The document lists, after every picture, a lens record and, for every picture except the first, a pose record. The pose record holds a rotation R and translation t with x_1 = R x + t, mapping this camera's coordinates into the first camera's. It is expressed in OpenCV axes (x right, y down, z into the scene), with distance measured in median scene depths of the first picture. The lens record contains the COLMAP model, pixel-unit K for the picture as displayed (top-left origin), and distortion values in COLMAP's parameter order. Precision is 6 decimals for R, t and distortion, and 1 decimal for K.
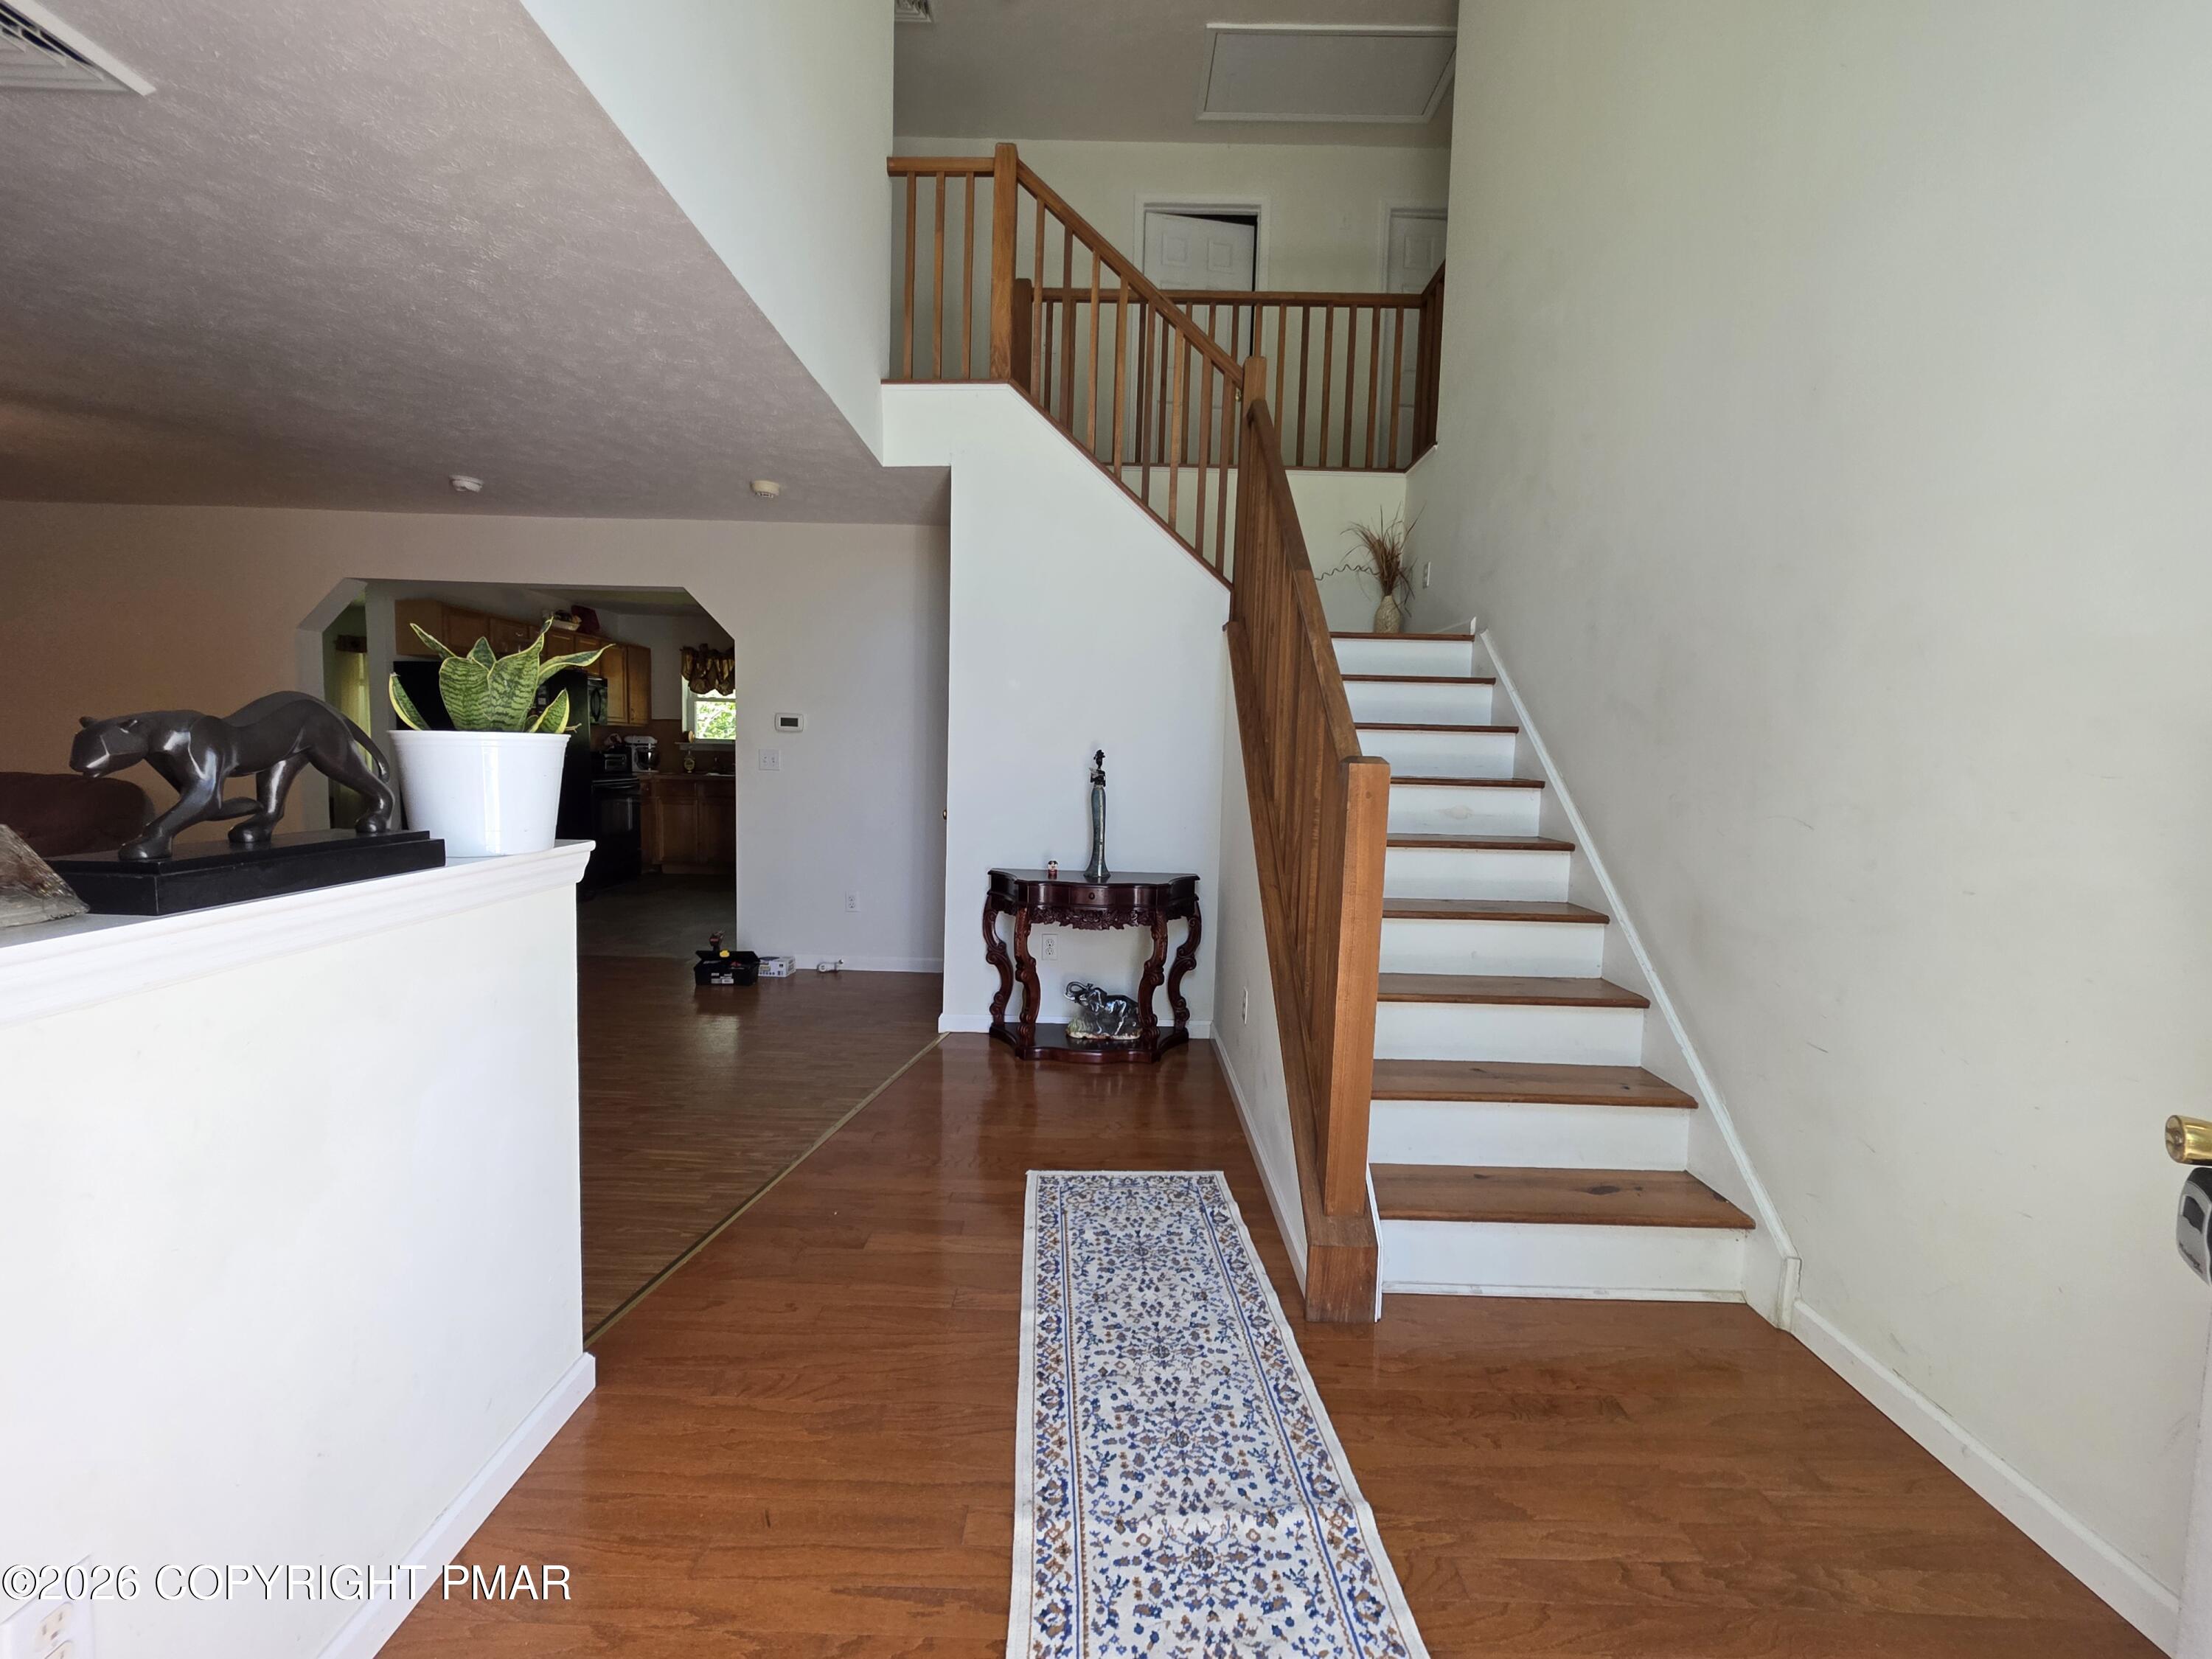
lens RADIAL K [[903.6, 0, 1103.7], [0, 903.6, 828.2], [0, 0, 1]] dist [0.004468, -0.000352]
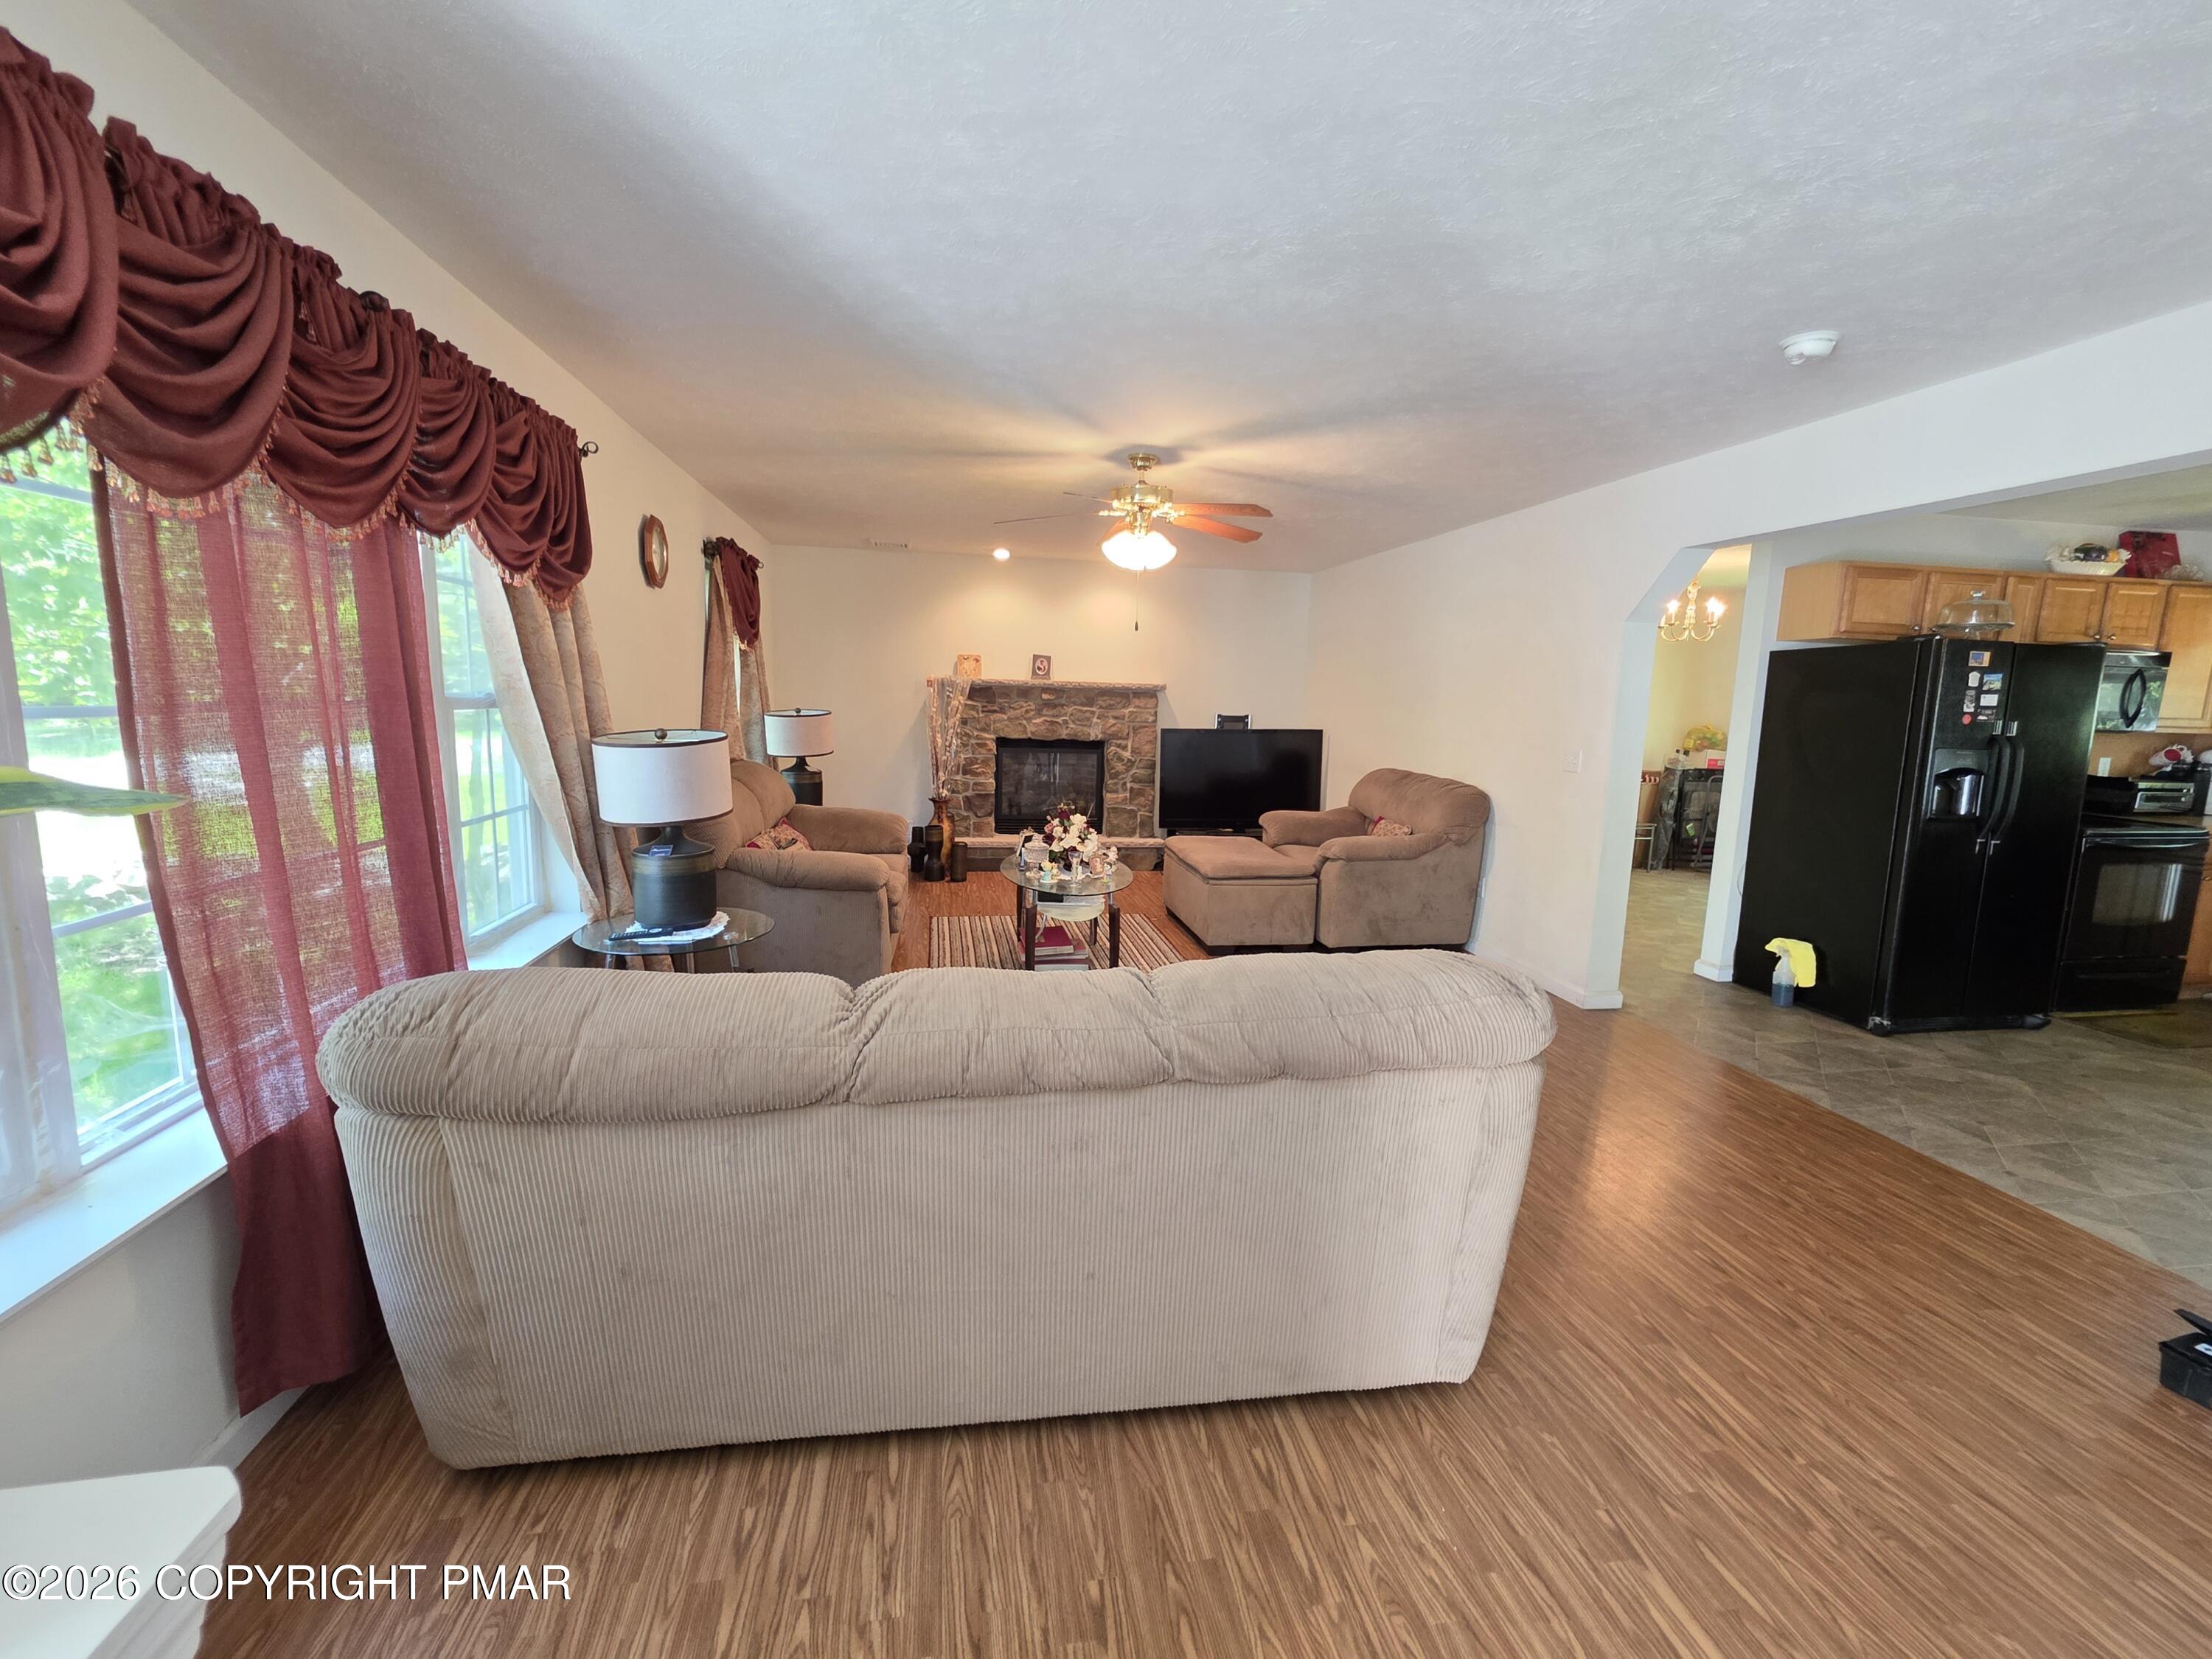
lens RADIAL K [[903.6, 0, 1130.2], [0, 903.6, 818.5], [0, 0, 1]] dist [0.004468, -0.000352]
pose [[0.172695, 0.122183, -0.977368, -0.094956], [-0.110613, 0.988405, 0.104018, -0.051257], [0.978745, 0.090146, 0.184208, 0.275149]]
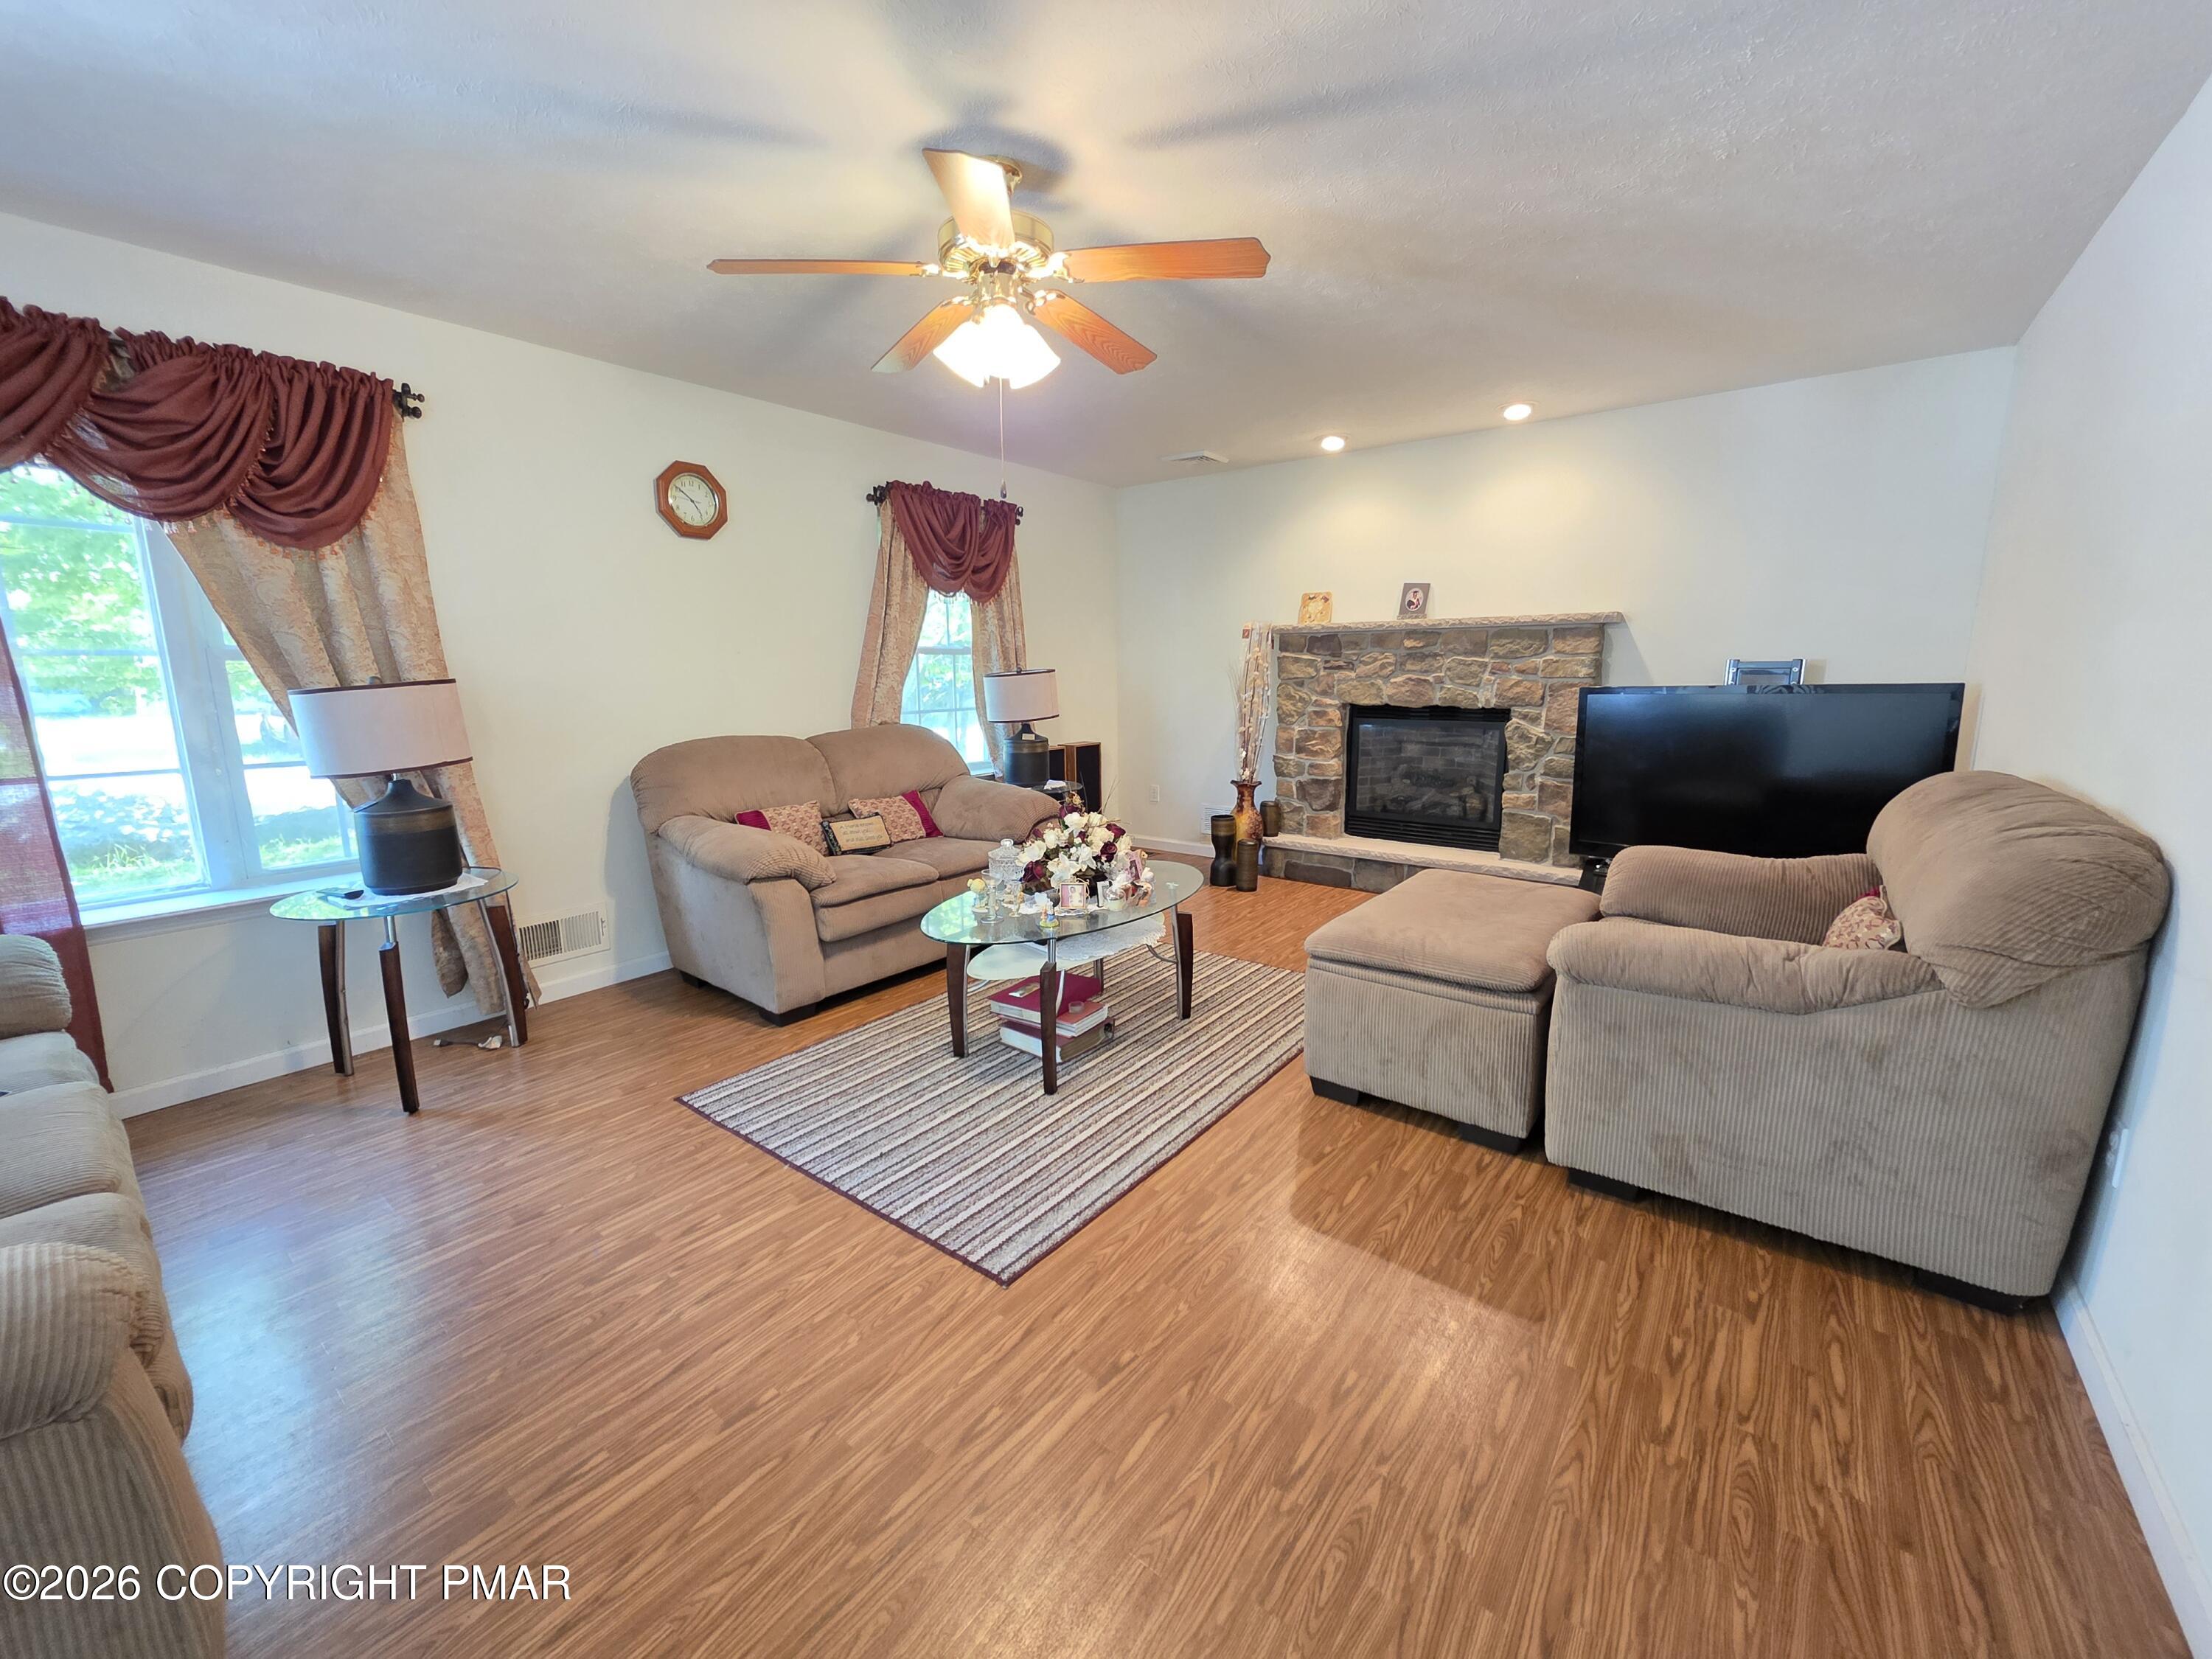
lens RADIAL K [[903.6, 0, 1085.1], [0, 903.6, 808.3], [0, 0, 1]] dist [0.004468, -0.000352]
pose [[-0.621736, 0.110330, -0.775417, -0.392239], [-0.070261, 0.978180, 0.195516, -0.064145], [0.780069, 0.176041, -0.600418, 0.582120]]
